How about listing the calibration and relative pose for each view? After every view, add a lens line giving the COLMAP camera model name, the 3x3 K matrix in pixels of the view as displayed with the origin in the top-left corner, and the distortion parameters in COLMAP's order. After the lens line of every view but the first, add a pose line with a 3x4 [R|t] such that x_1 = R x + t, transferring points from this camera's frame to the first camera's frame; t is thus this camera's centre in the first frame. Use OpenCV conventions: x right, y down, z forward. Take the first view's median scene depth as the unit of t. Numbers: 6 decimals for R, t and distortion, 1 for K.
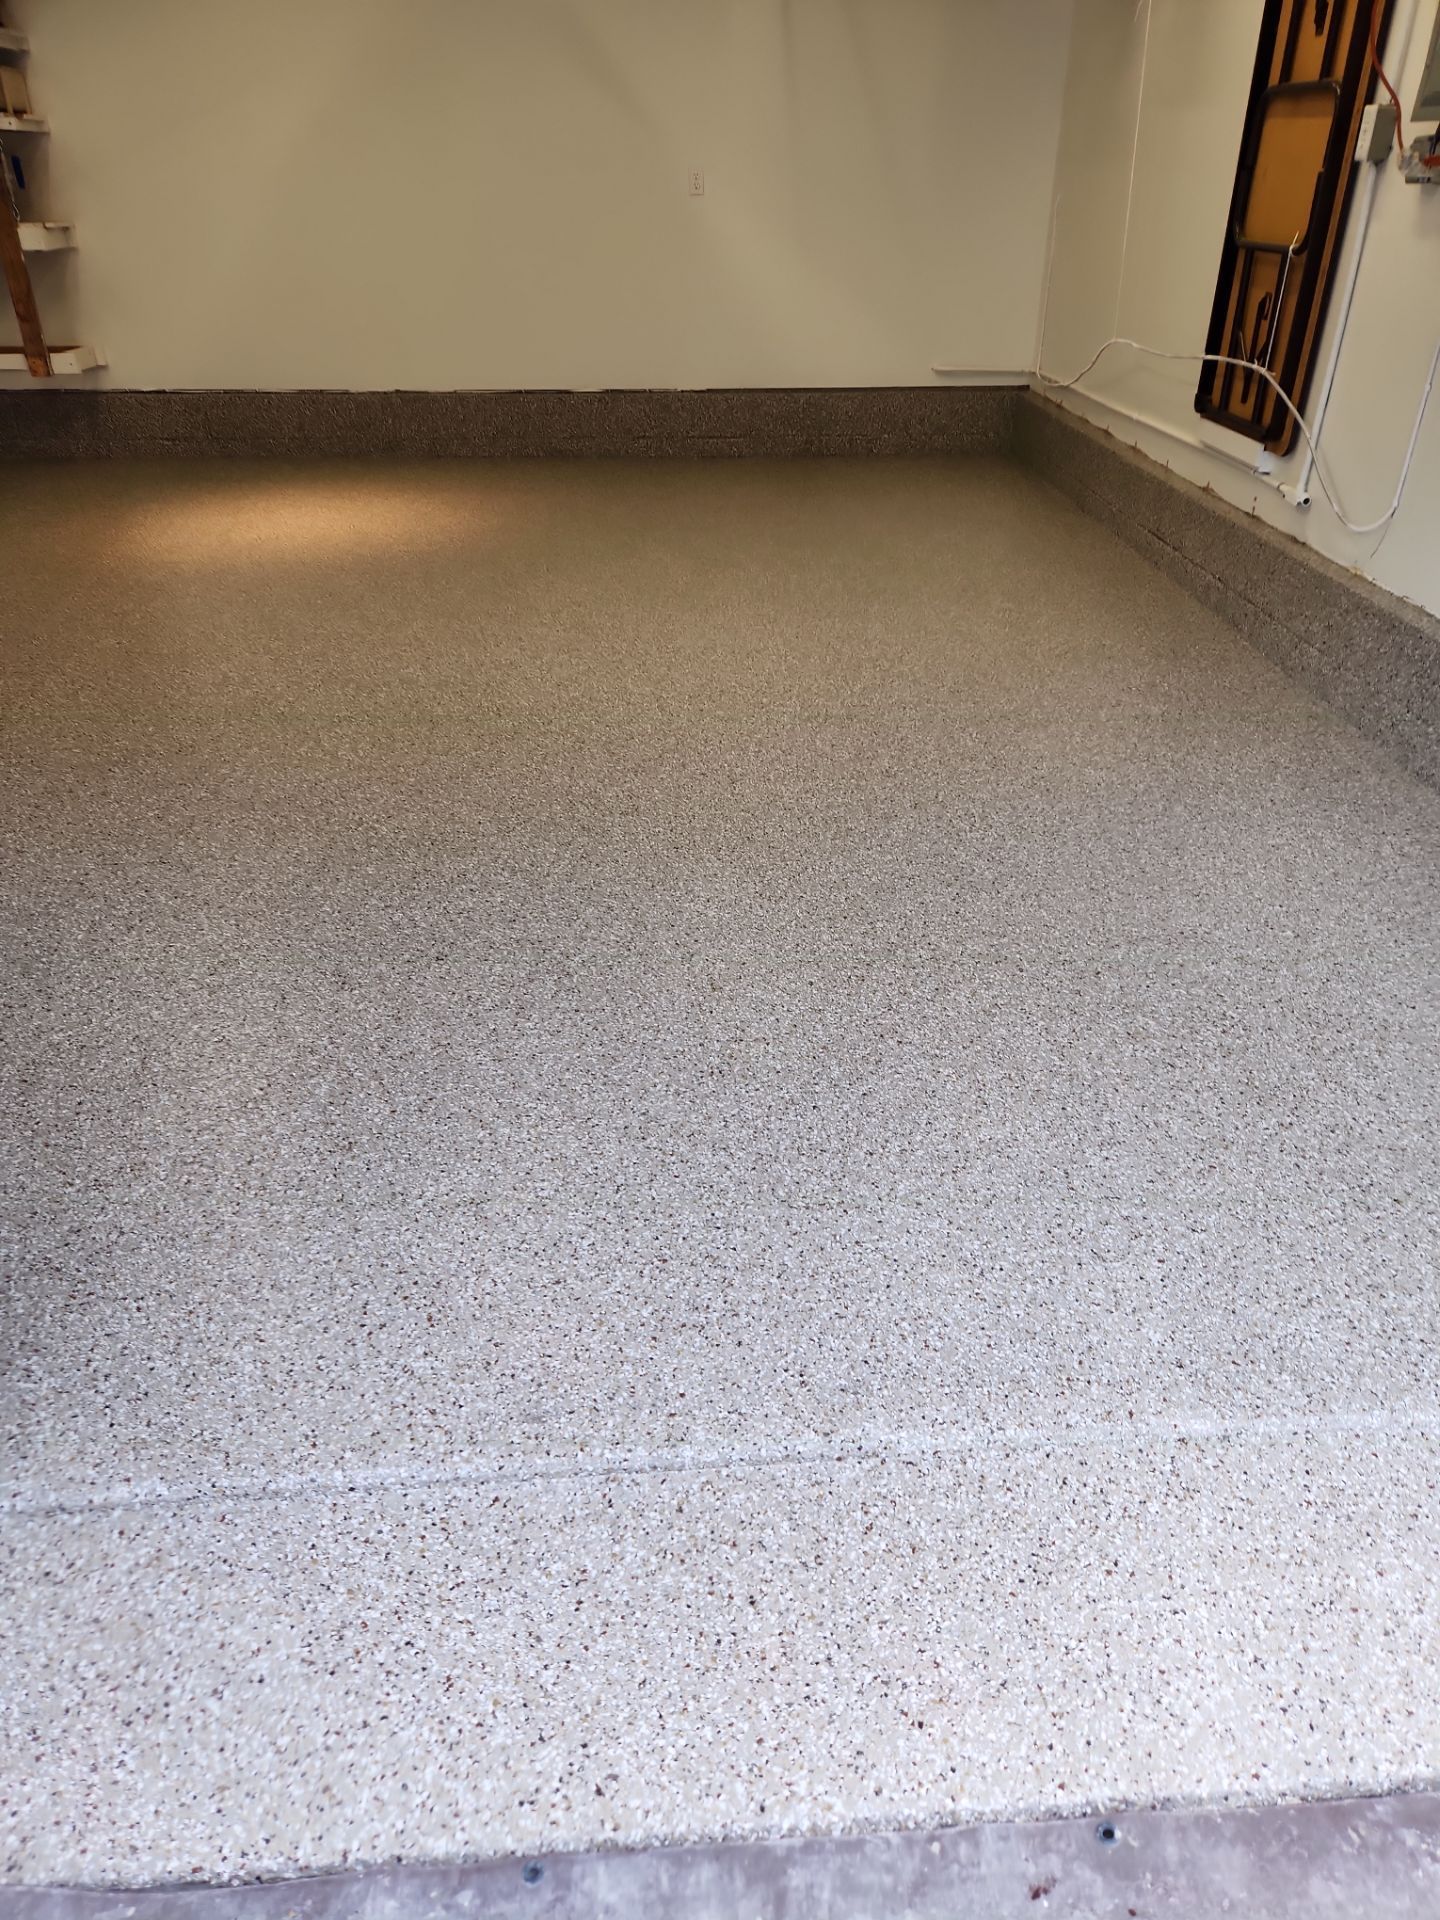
lens RADIAL K [[1295.0, 0, 733.2], [0, 1295.0, 952.3], [0, 0, 1]] dist [0.074585, -0.048897]
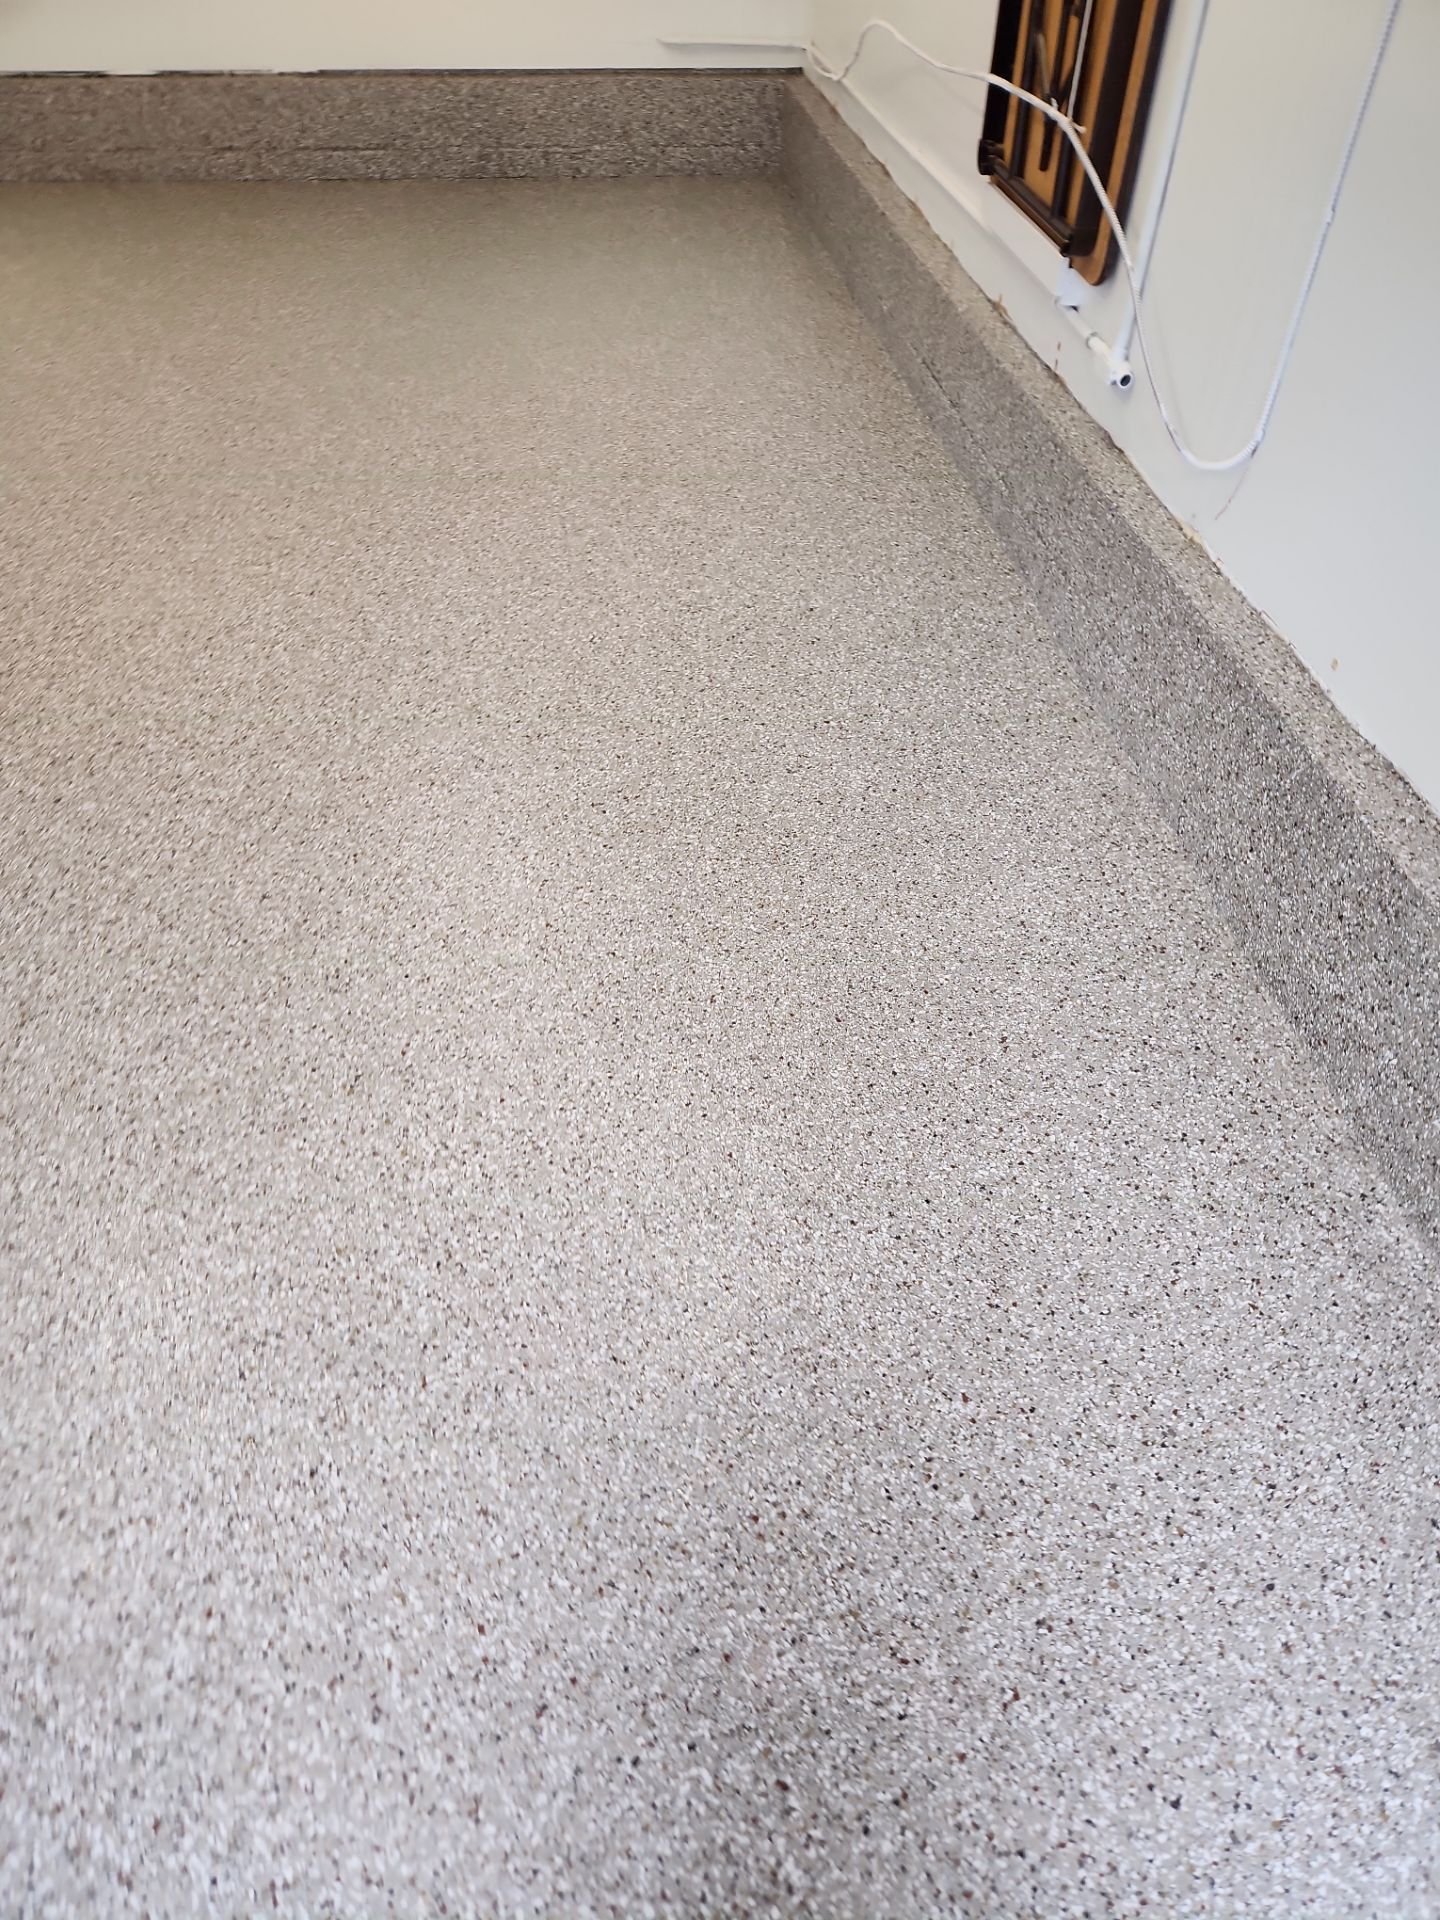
lens RADIAL K [[1335.7, 0, 719.7], [0, 1335.7, 945.8], [0, 0, 1]] dist [0.066540, -0.045125]
pose [[0.997472, -0.036774, 0.060798, 0.201250], [0.023520, 0.978299, 0.205859, -0.216752], [-0.067049, -0.203908, 0.976691, 0.358232]]
